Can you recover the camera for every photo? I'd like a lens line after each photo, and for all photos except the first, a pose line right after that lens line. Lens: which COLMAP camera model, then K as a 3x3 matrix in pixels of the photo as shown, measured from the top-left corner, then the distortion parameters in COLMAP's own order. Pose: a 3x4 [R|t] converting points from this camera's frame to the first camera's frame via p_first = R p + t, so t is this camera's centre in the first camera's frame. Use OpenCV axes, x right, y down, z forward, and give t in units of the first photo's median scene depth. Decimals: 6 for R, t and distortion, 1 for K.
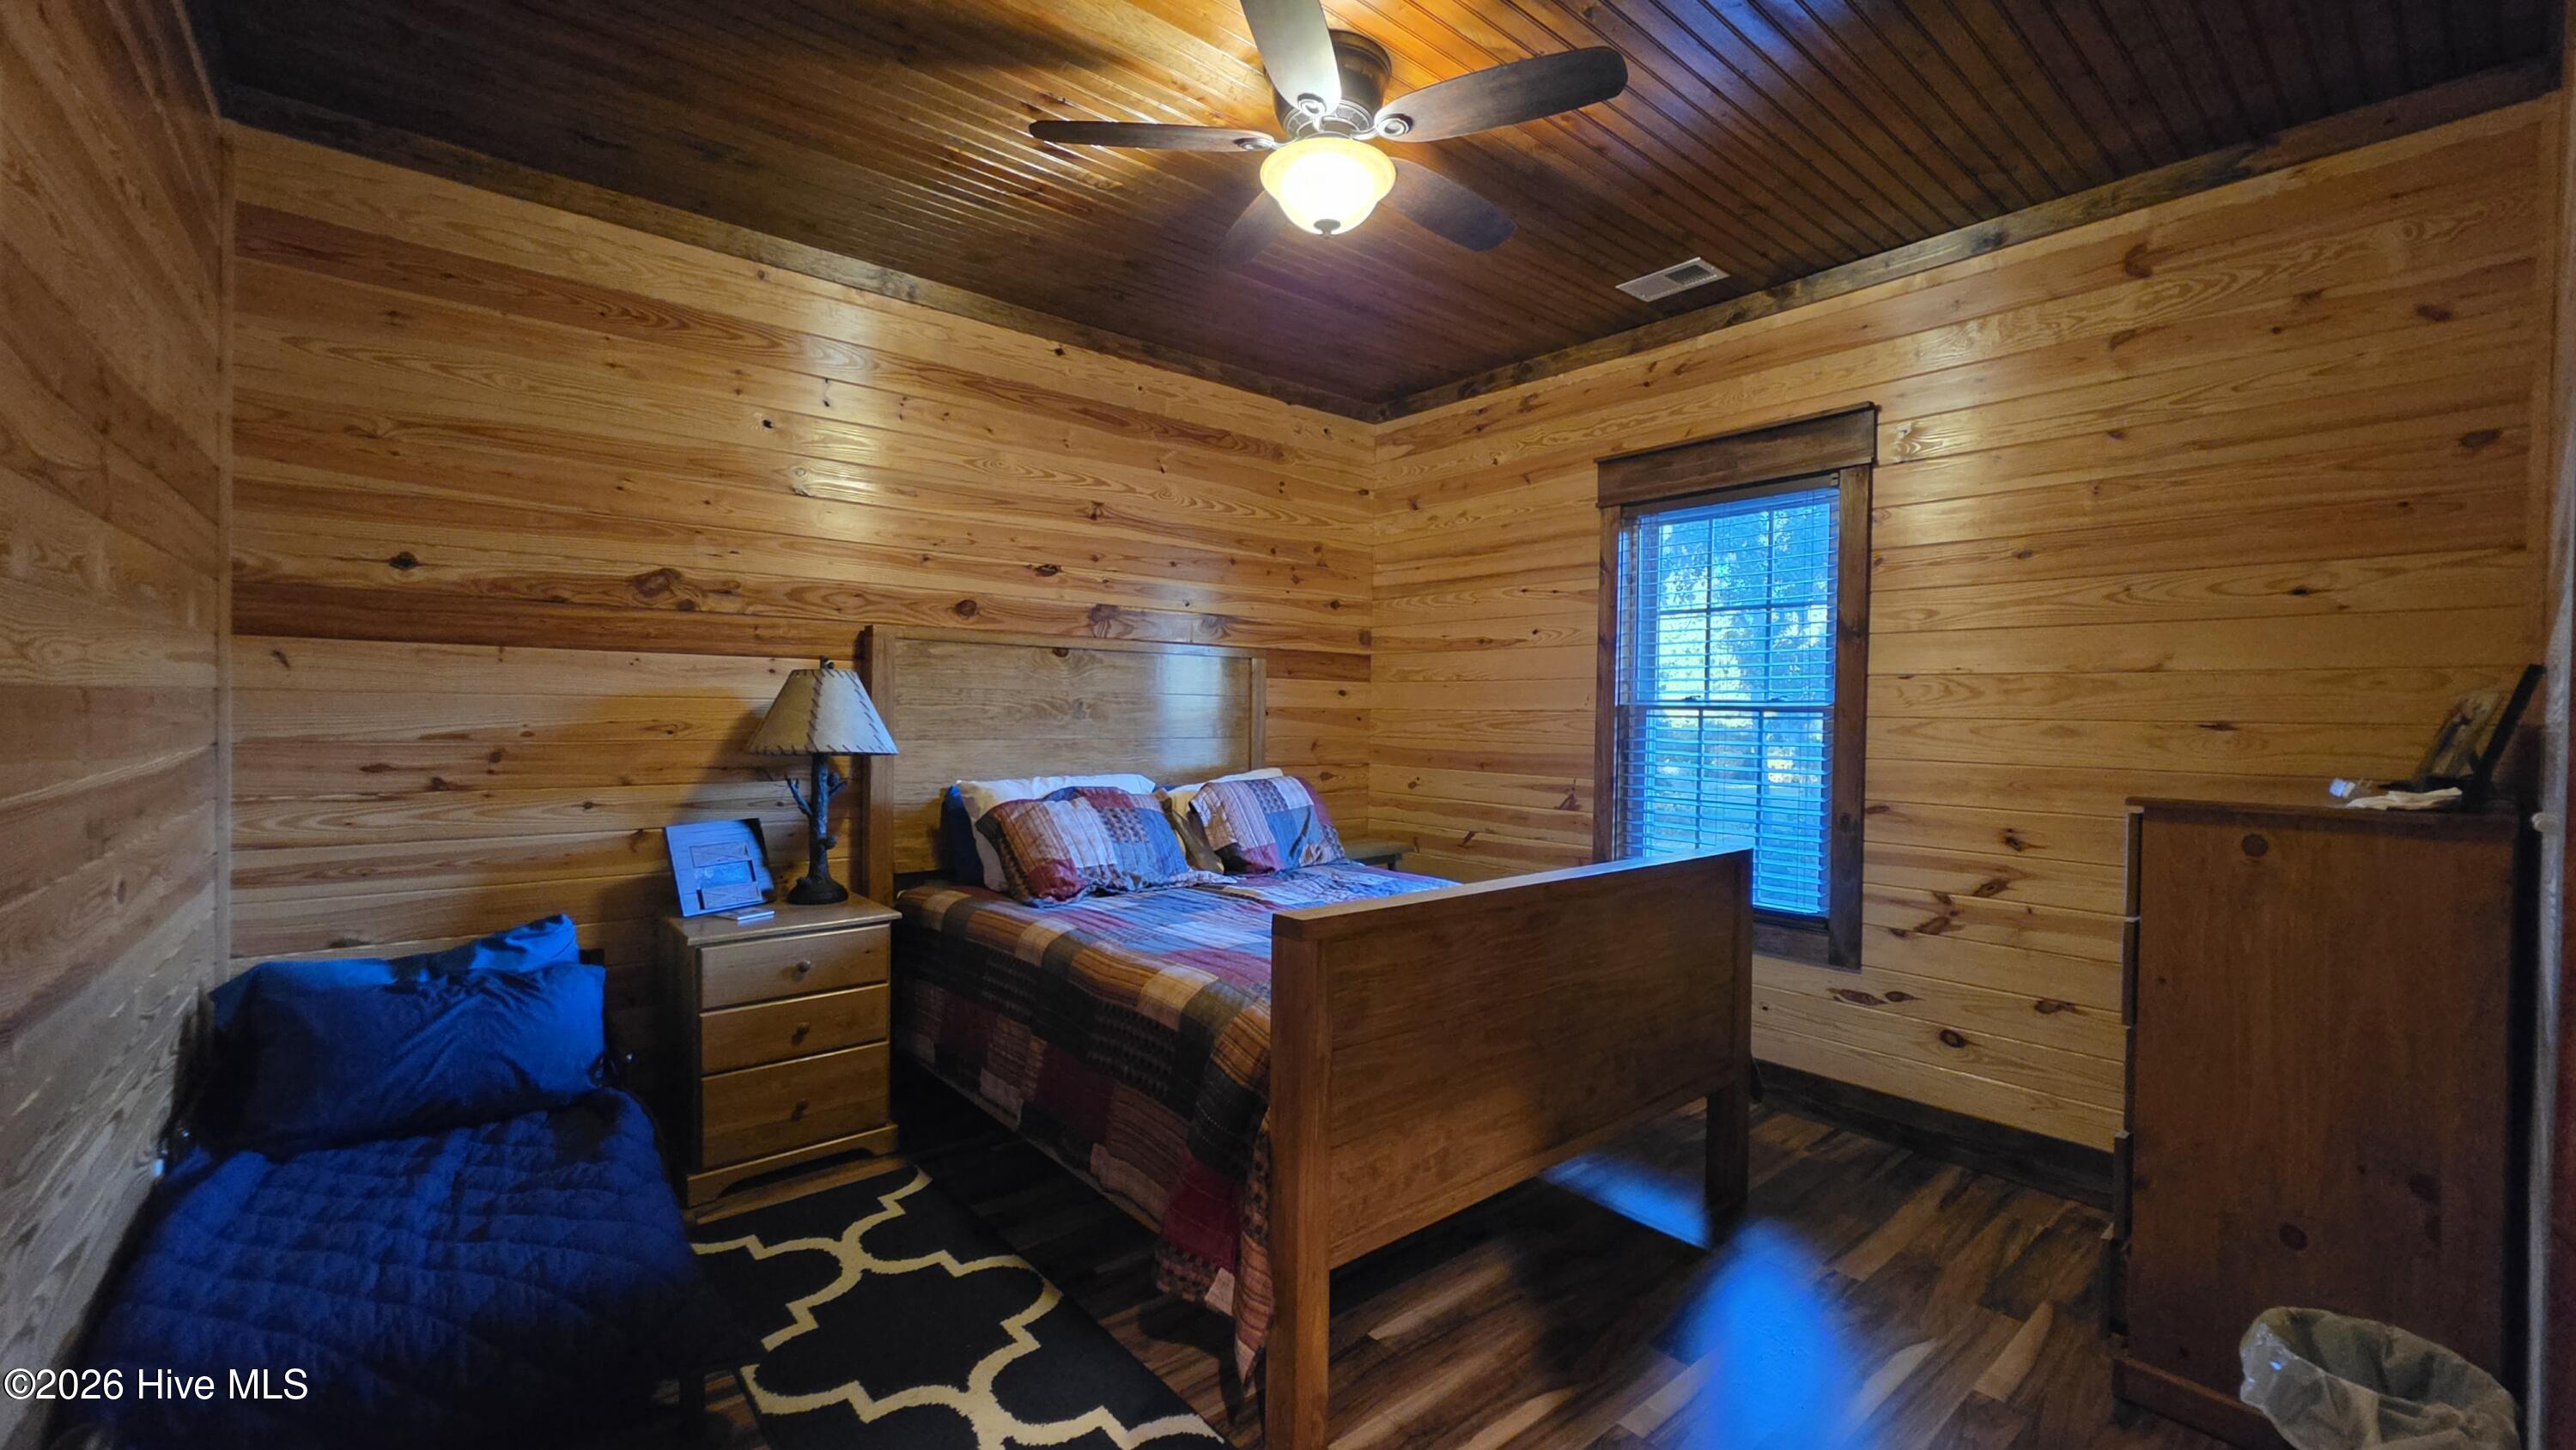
lens RADIAL K [[1030.4, 0, 1306.1], [0, 1030.4, 722.8], [0, 0, 1]] dist [-0.003992, 0.001025]
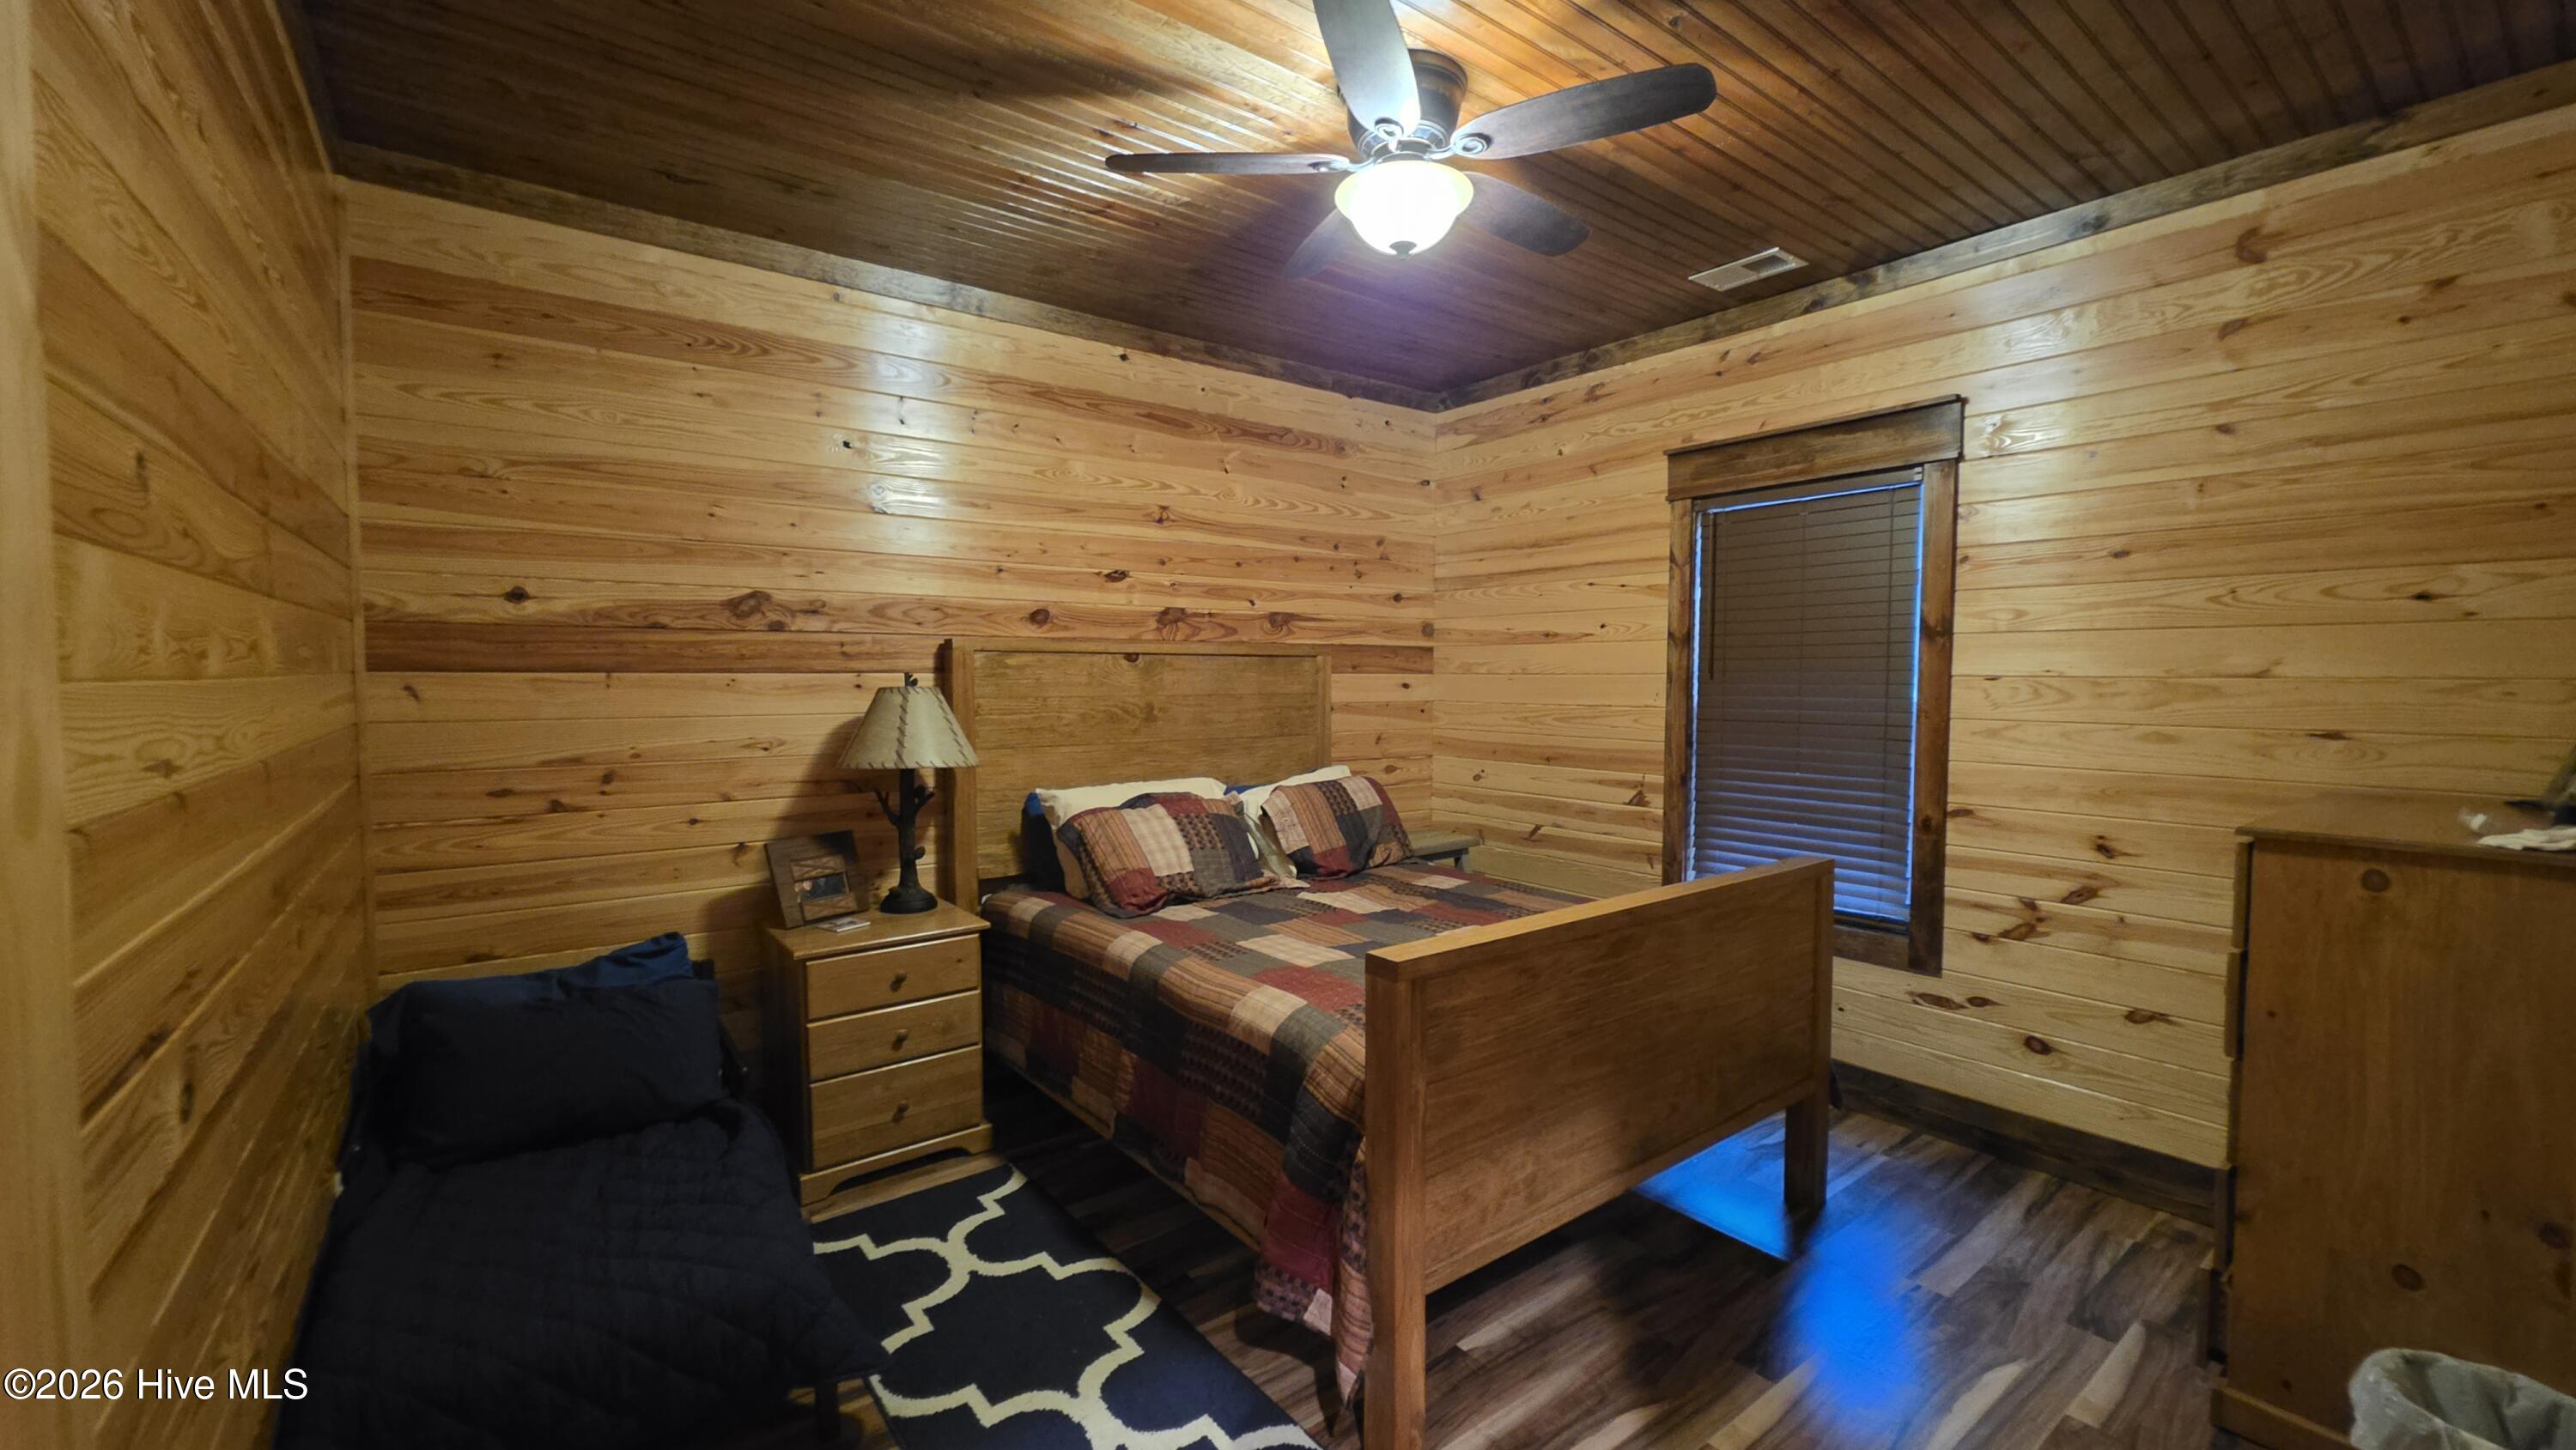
lens RADIAL K [[1030.4, 0, 1301.5], [0, 1030.4, 723.0], [0, 0, 1]] dist [-0.003992, 0.001025]
pose [[0.998710, -0.011603, -0.049427, -0.028255], [0.013427, 0.999236, 0.036715, -0.052570], [0.048963, -0.037331, 0.998103, -0.010372]]
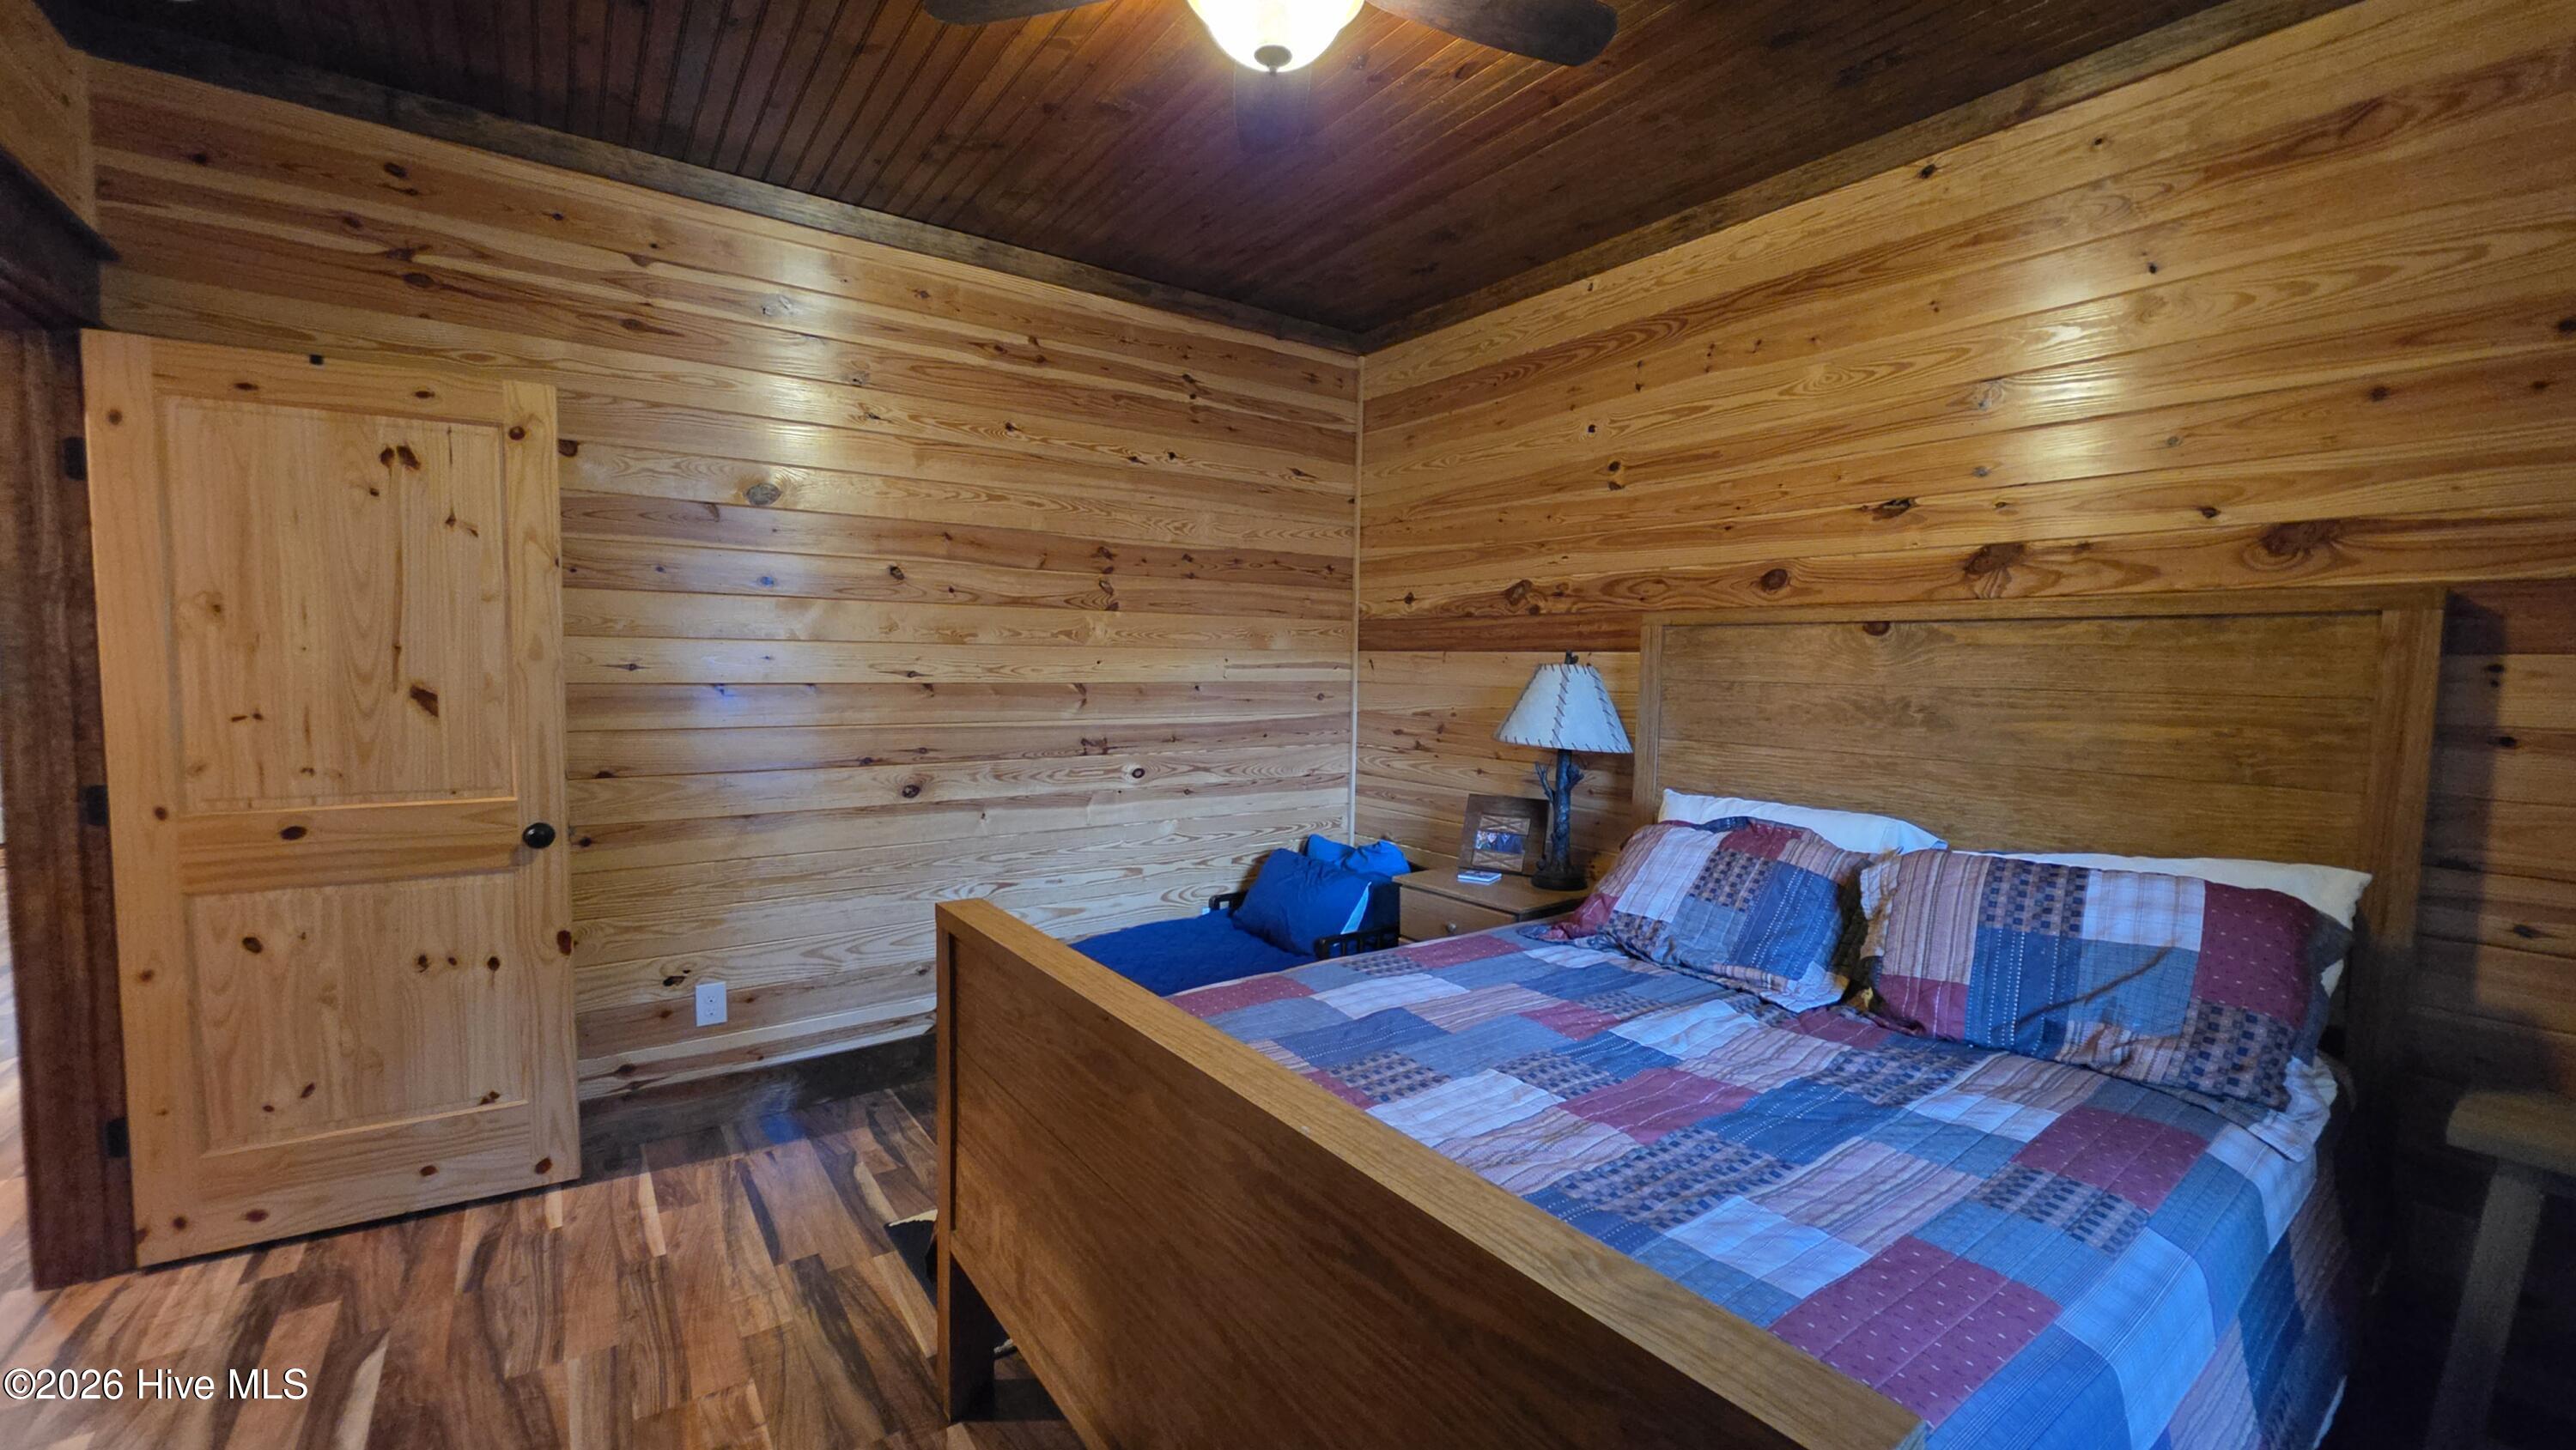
lens RADIAL K [[1030.4, 0, 1281.6], [0, 1030.4, 721.2], [0, 0, 1]] dist [-0.003992, 0.001025]
pose [[-0.084845, 0.042169, -0.995501, 0.642270], [-0.027432, 0.998626, 0.044639, -0.035907], [0.996016, 0.031096, -0.083572, 0.897126]]
